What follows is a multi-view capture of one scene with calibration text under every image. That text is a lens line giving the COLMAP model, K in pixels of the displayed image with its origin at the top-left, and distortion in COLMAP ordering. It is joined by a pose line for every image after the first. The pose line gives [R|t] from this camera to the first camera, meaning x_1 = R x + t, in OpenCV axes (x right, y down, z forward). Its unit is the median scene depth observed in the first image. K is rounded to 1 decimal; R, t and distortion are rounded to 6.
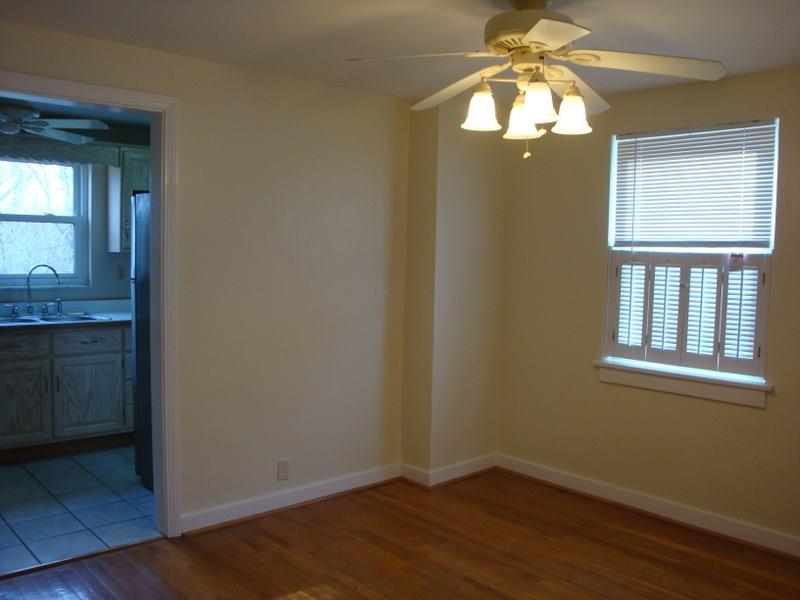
lens RADIAL K [[718.1, 0, 400.0], [0, 718.1, 300.0], [0, 0, 1]] dist [-0.081626, 0.019676]
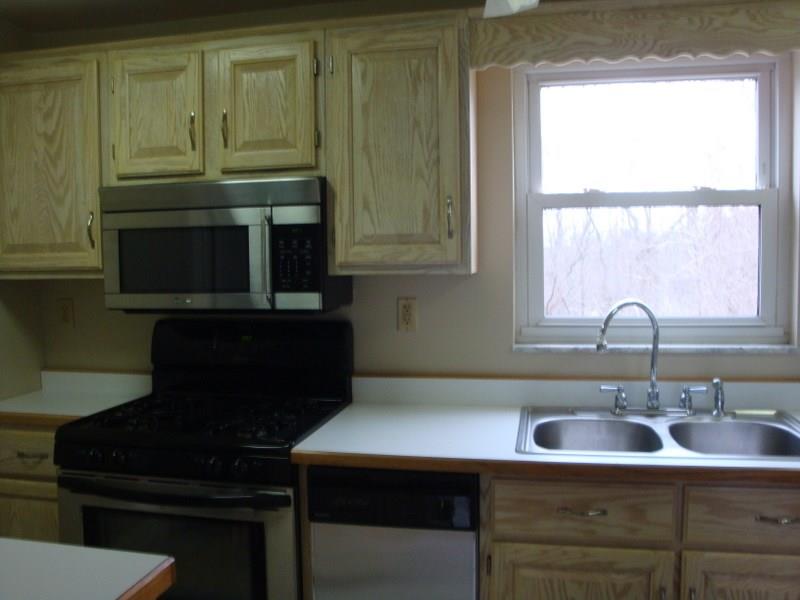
lens RADIAL K [[718.1, 0, 400.0], [0, 718.1, 300.0], [0, 0, 1]] dist [-0.081626, 0.019676]
pose [[0.598030, 0.024551, -0.801097, -0.122952], [-0.026686, 0.999586, 0.010712, -0.024245], [0.801029, 0.014972, 0.598438, 0.282436]]
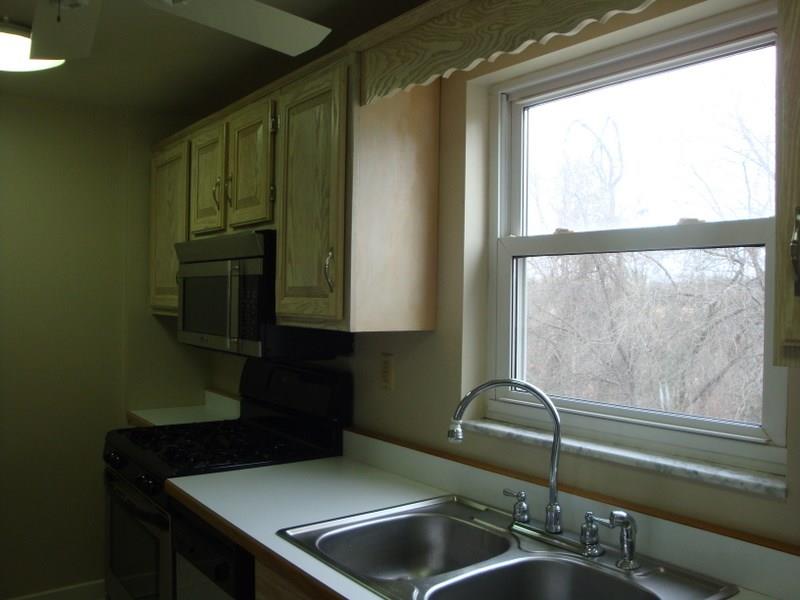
lens RADIAL K [[718.1, 0, 400.0], [0, 718.1, 300.0], [0, 0, 1]] dist [-0.081626, 0.019676]
pose [[-0.086530, -0.013735, -0.996155, -0.091458], [-0.076433, 0.997049, -0.007108, -0.037856], [0.993313, 0.075524, -0.087325, 0.451396]]
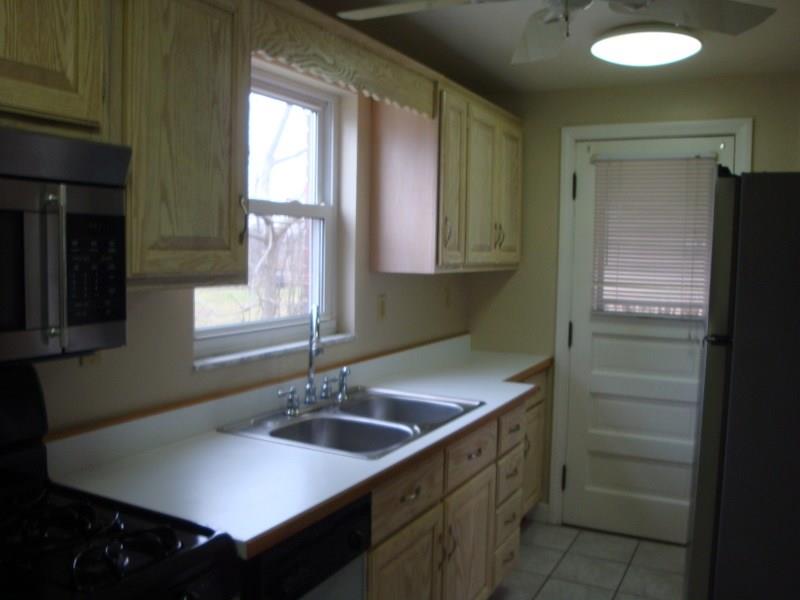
lens RADIAL K [[718.1, 0, 400.0], [0, 718.1, 300.0], [0, 0, 1]] dist [-0.081626, 0.019676]
pose [[0.939442, -0.026521, 0.341681, -0.303260], [0.021427, 0.999596, 0.018677, -0.028905], [-0.342038, -0.010225, 0.939631, 0.239963]]
